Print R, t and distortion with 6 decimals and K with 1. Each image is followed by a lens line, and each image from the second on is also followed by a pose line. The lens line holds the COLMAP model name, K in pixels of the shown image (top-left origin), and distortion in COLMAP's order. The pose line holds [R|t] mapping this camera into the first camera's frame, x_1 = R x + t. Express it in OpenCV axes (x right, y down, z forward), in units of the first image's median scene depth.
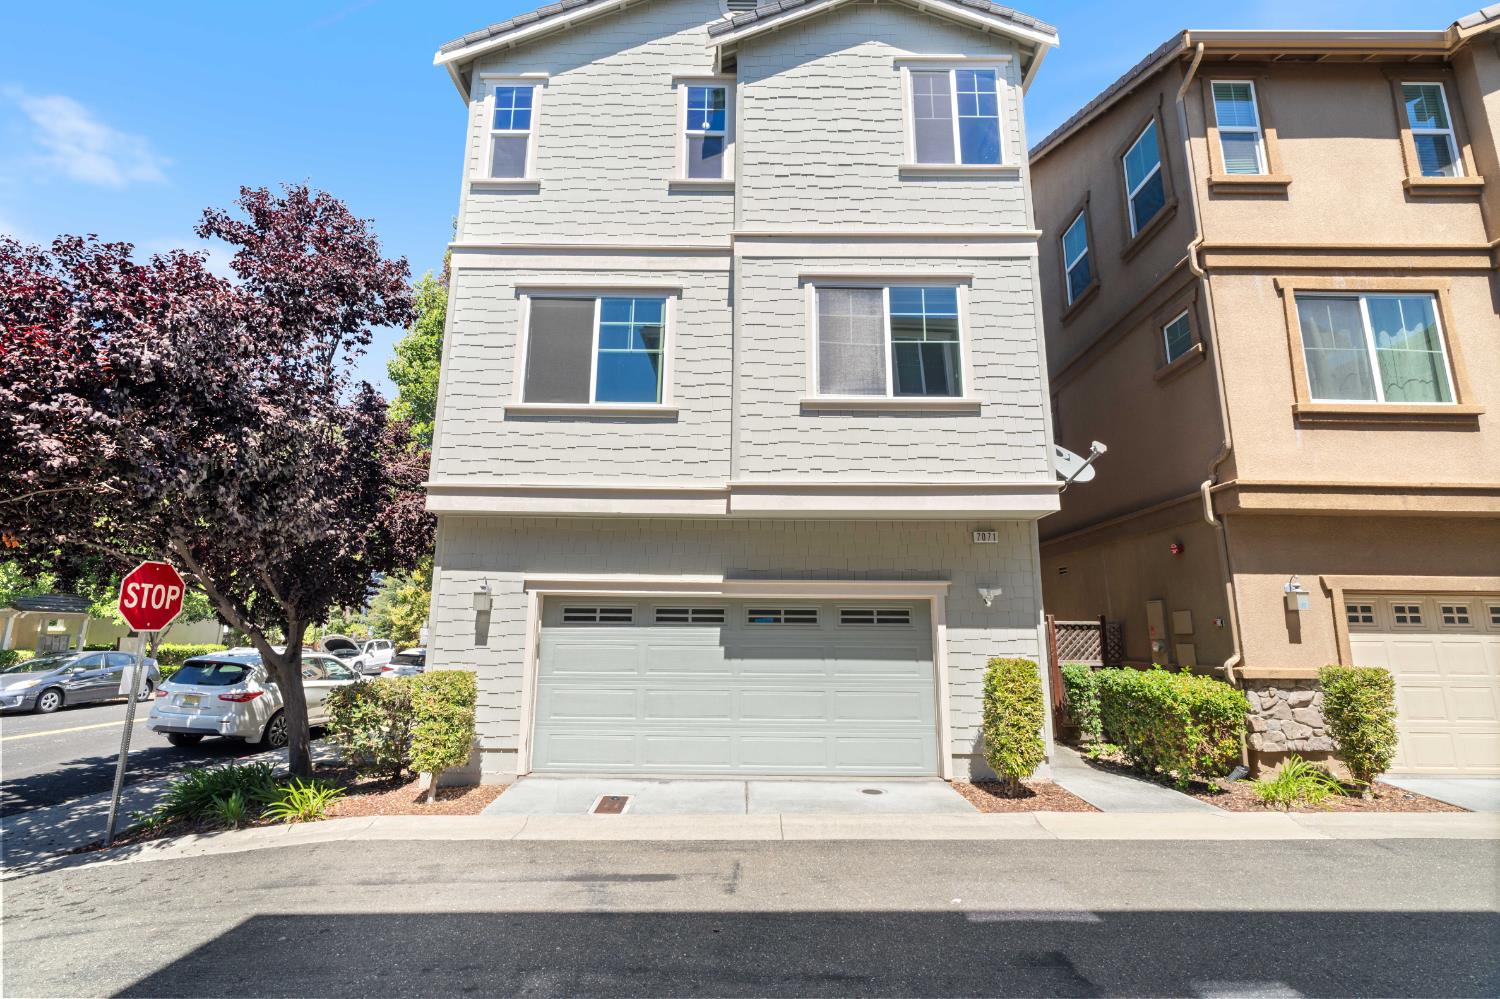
lens RADIAL K [[688.8, 0, 745.1], [0, 688.8, 506.5], [0, 0, 1]] dist [-0.007523, 0.003679]
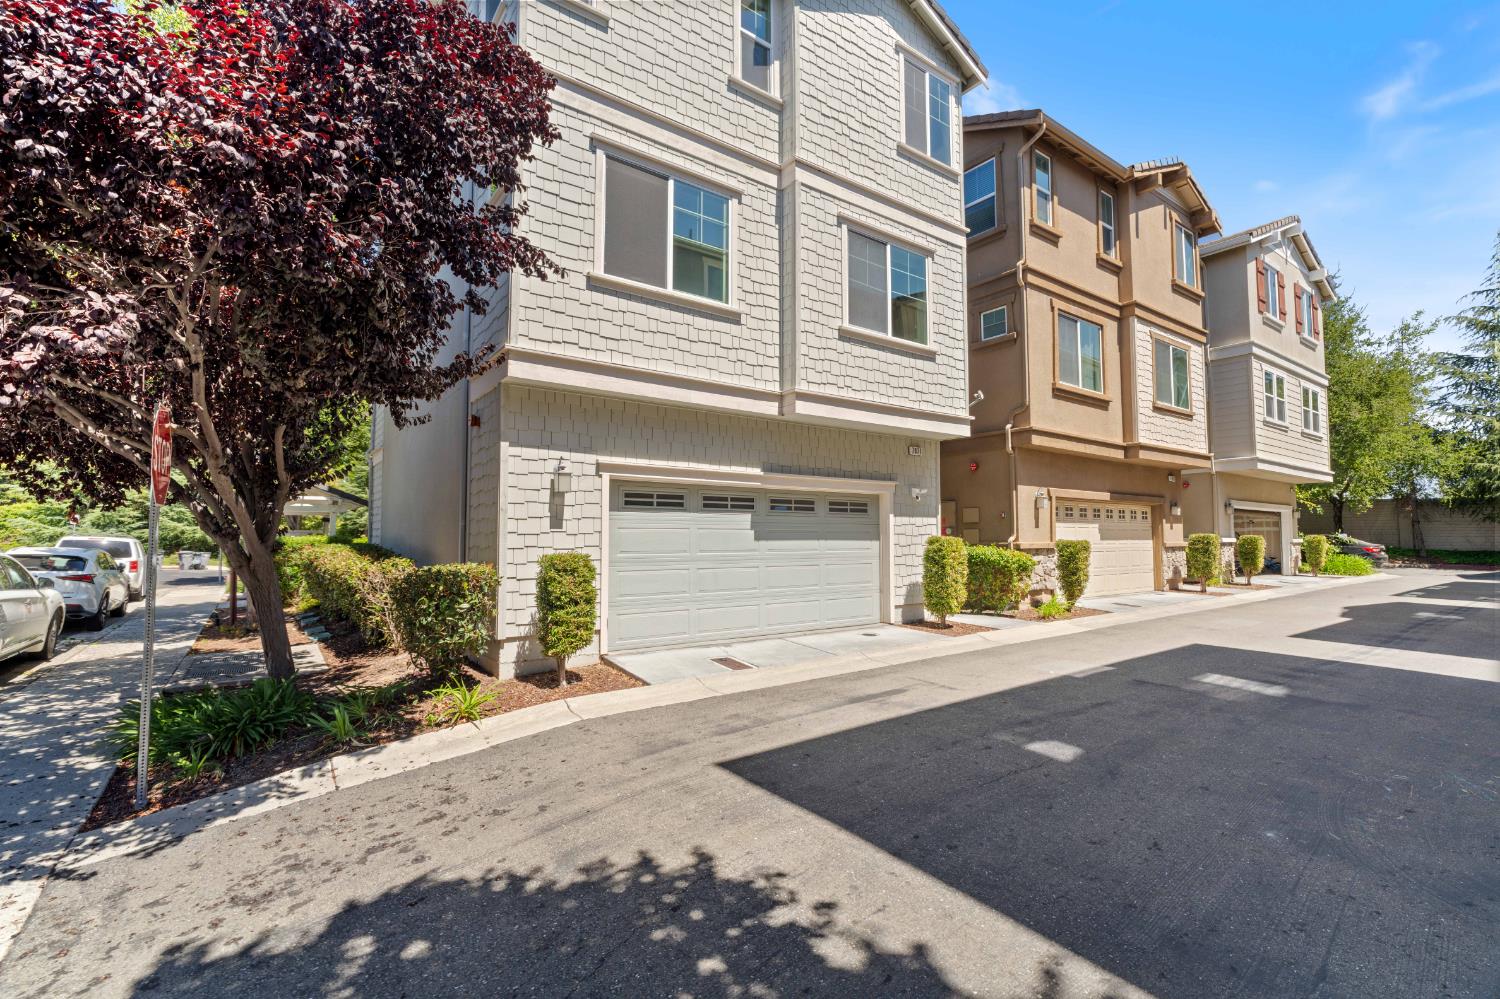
lens RADIAL K [[688.8, 0, 746.6], [0, 688.8, 509.1], [0, 0, 1]] dist [-0.007523, 0.003679]
pose [[0.799197, 0.017296, 0.600821, -0.737340], [-0.103766, 0.988548, 0.109570, 0.043916], [-0.592045, -0.149913, 0.791839, 0.100593]]
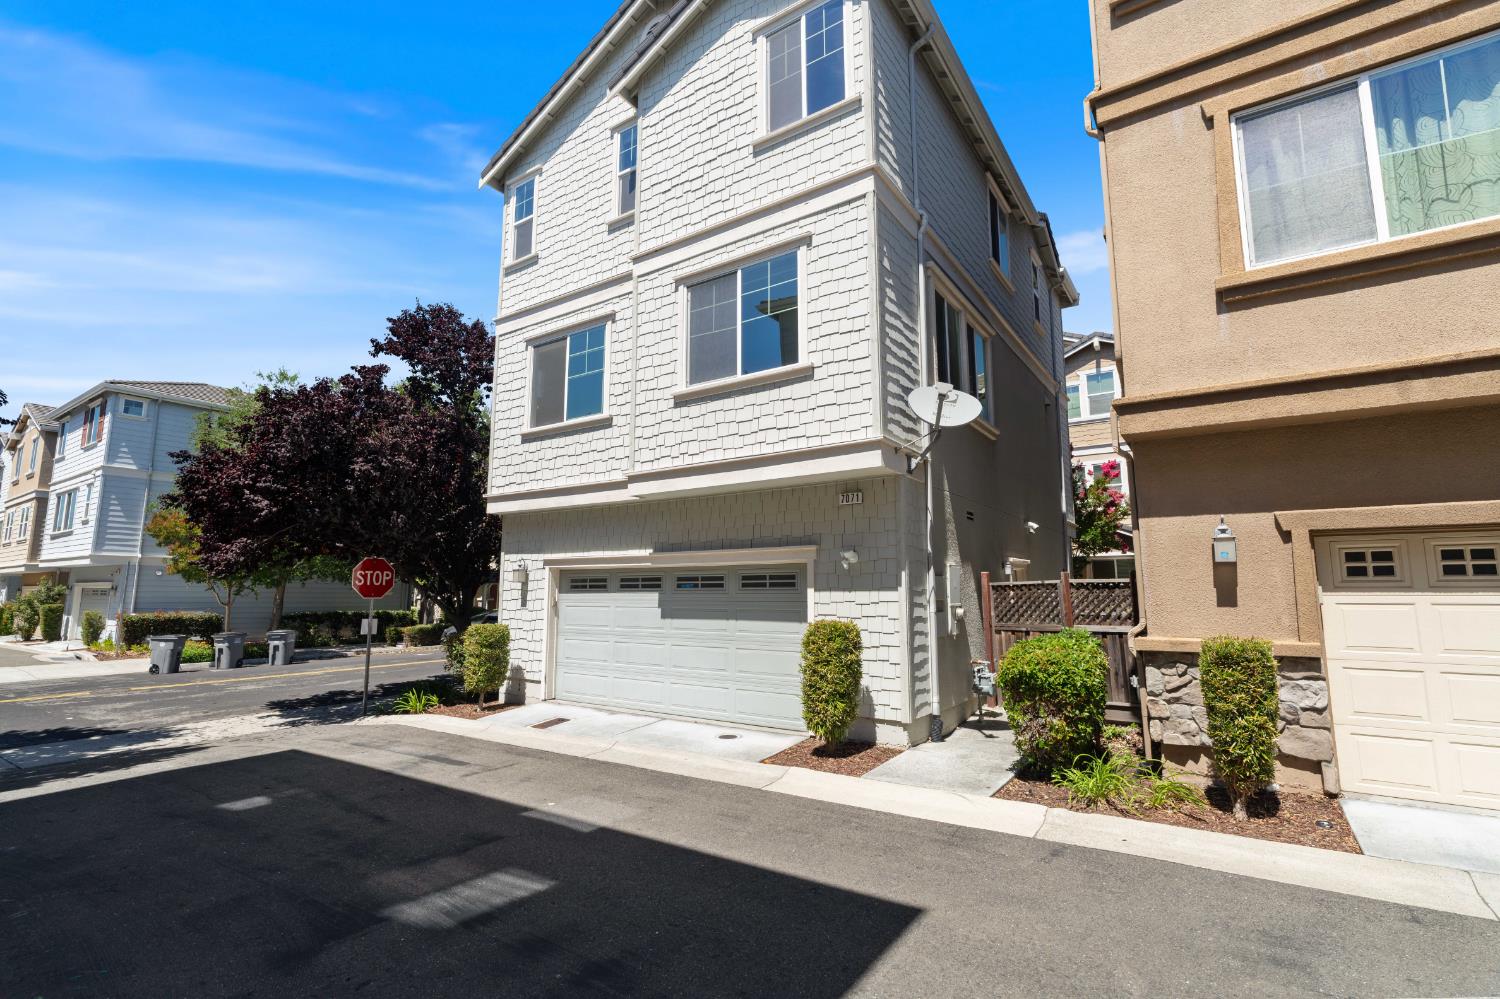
lens RADIAL K [[688.8, 0, 735.0], [0, 688.8, 514.2], [0, 0, 1]] dist [-0.007523, 0.003679]
pose [[0.824001, -0.073750, -0.561768, 0.762936], [0.110078, 0.993438, 0.031042, 0.018268], [0.555792, -0.087417, 0.826712, 0.097825]]
